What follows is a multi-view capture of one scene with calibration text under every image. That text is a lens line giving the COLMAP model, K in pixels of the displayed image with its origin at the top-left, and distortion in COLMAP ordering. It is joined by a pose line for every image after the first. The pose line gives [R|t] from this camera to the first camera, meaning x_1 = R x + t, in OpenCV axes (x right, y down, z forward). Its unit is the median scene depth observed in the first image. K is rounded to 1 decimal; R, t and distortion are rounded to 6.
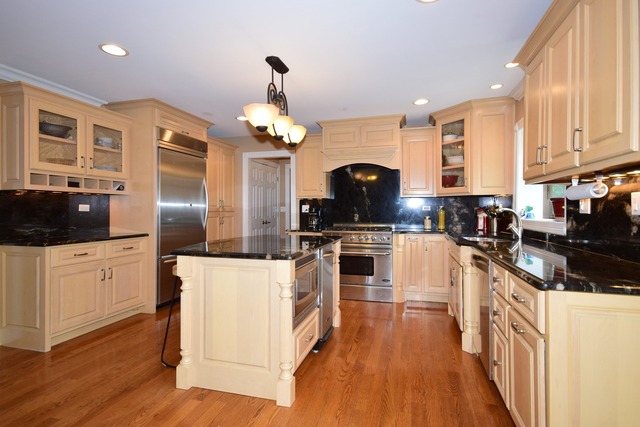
lens RADIAL K [[312.8, 0, 318.6], [0, 312.8, 209.5], [0, 0, 1]] dist [0.005232, 0.000498]
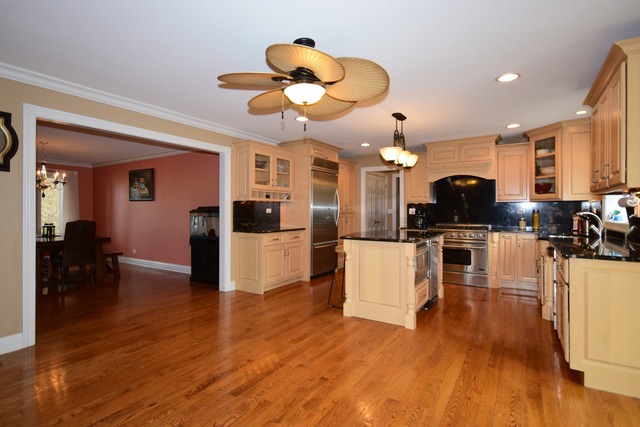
lens RADIAL K [[312.8, 0, 318.6], [0, 312.8, 209.5], [0, 0, 1]] dist [0.005232, 0.000498]
pose [[0.956927, 0.001248, -0.290327, -0.047623], [-0.001881, 0.999996, -0.001904, -0.008562], [0.290324, 0.002368, 0.956926, -0.403037]]
